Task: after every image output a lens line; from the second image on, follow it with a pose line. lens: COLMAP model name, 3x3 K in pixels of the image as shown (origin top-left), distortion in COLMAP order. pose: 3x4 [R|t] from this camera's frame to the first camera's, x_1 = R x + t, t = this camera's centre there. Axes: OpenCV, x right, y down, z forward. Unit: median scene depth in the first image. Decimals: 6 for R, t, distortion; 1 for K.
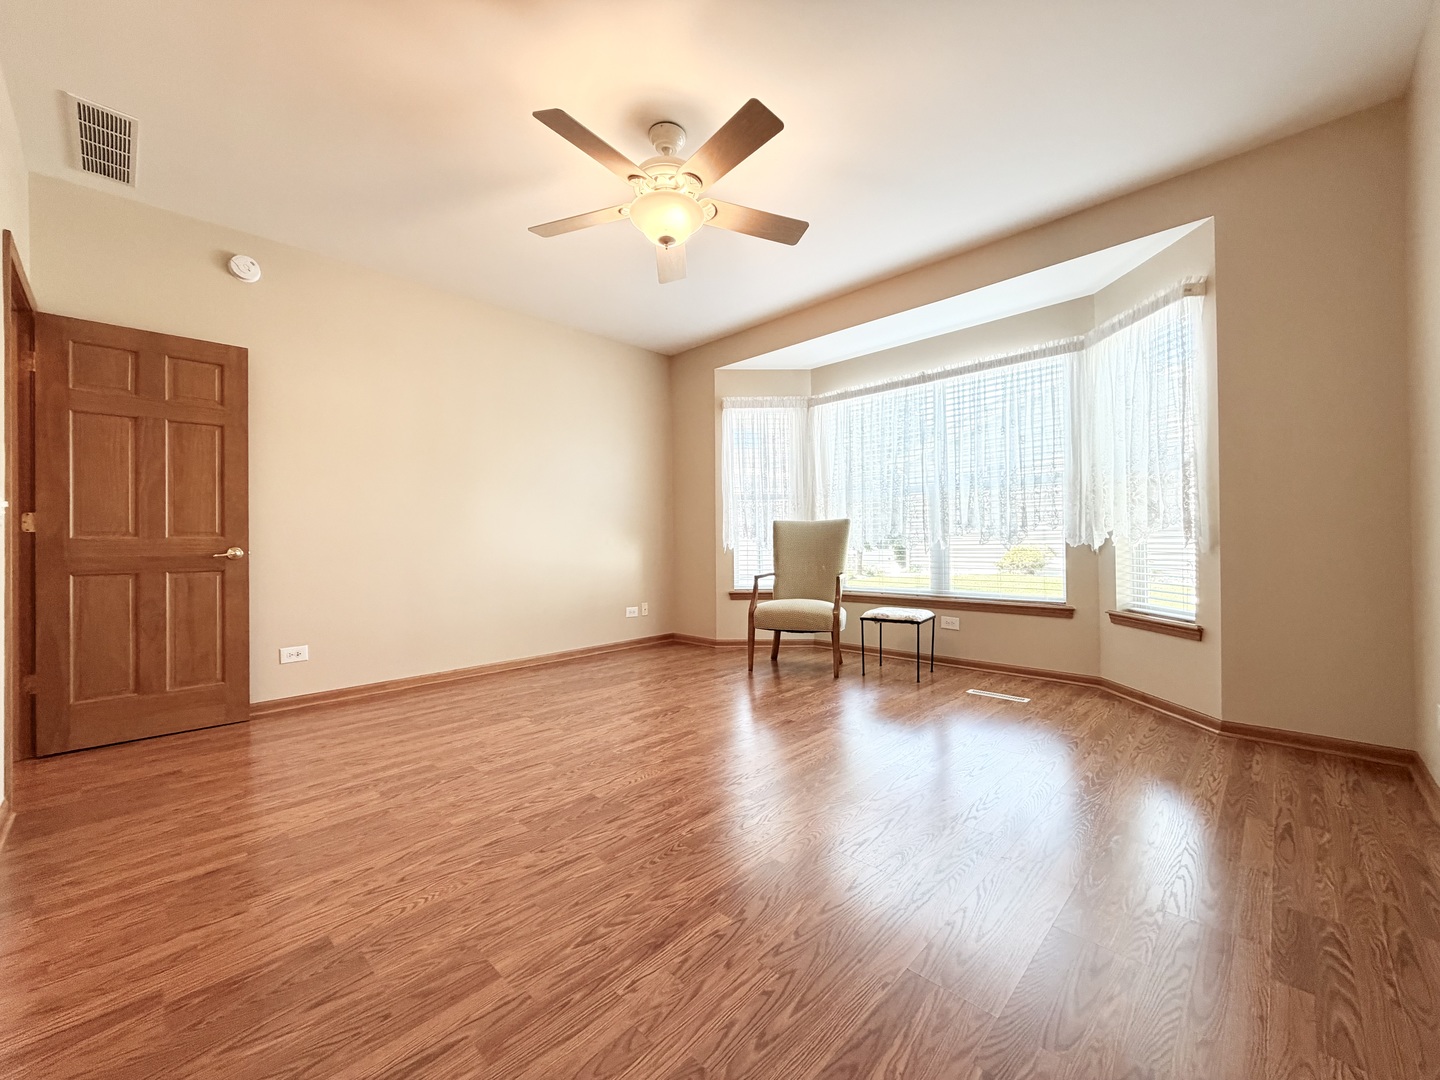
lens RADIAL K [[566.5, 0, 720.0], [0, 566.5, 540.0], [0, 0, 1]] dist [0.010169, -0.000014]
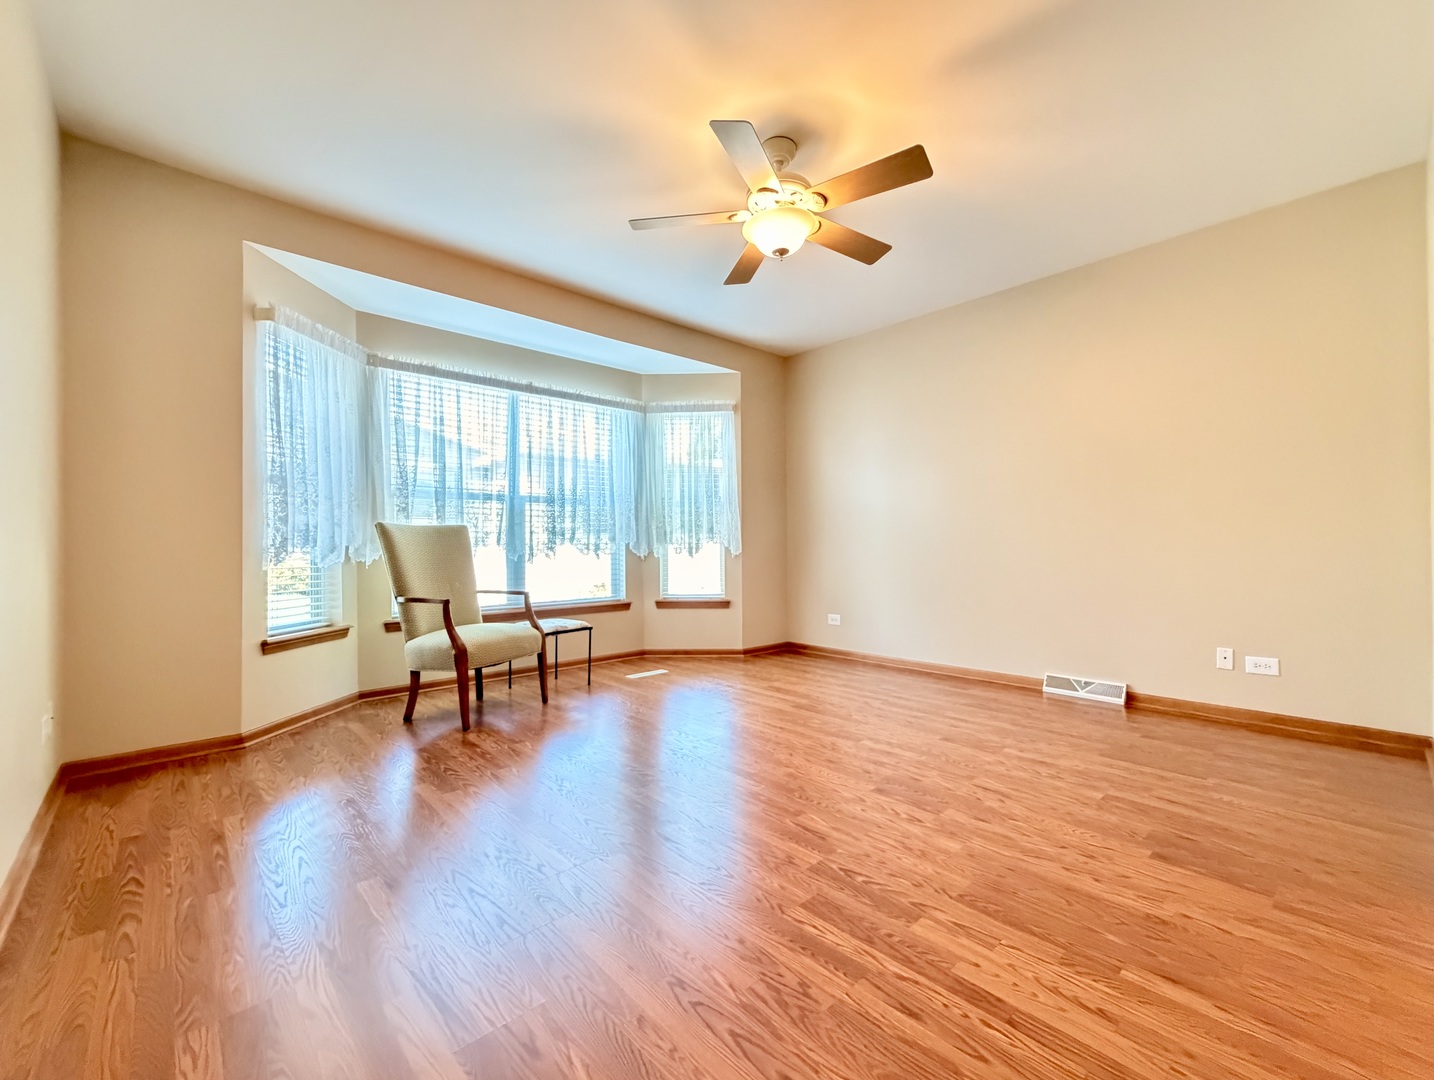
lens RADIAL K [[607.2, 0, 723.2], [0, 607.2, 543.1], [0, 0, 1]] dist [0.002698, 0.000382]
pose [[0.055759, 0.019494, 0.998254, -1.177263], [0.006772, 0.999779, -0.019902, 0.016768], [-0.998421, 0.007870, 0.055615, 1.049148]]
